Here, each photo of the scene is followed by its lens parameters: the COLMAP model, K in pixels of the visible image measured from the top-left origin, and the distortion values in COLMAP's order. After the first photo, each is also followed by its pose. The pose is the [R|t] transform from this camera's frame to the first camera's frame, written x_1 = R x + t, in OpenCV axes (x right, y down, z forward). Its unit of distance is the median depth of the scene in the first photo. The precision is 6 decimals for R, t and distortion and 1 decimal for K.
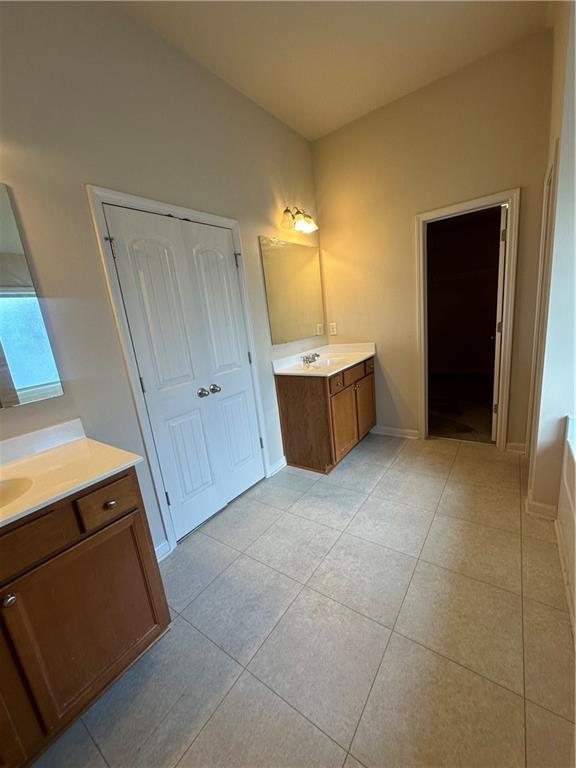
lens RADIAL K [[306.7, 0, 291.9], [0, 306.7, 381.0], [0, 0, 1]] dist [-0.003139, -0.000419]
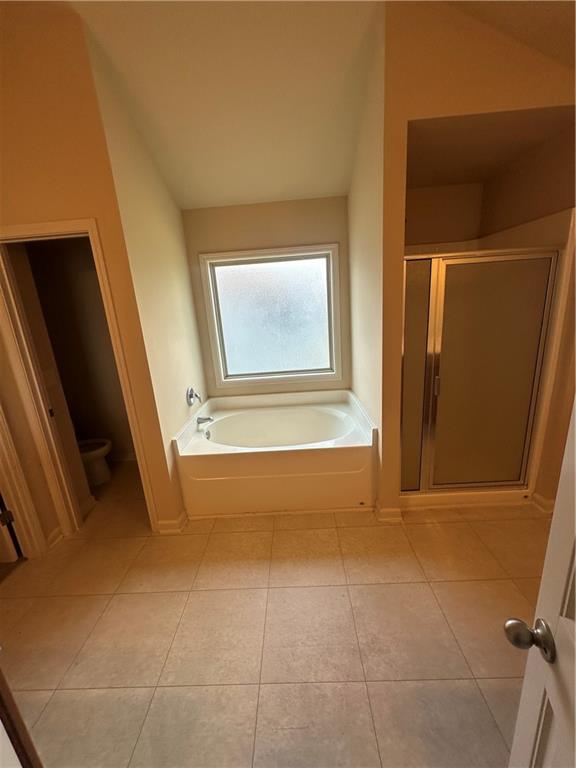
lens RADIAL K [[306.7, 0, 292.3], [0, 306.7, 386.7], [0, 0, 1]] dist [-0.003139, -0.000419]
pose [[-0.560956, -0.077128, 0.824245, -0.448137], [0.300923, 0.908545, 0.289814, -0.323283], [-0.771216, 0.410607, -0.486444, 1.214634]]
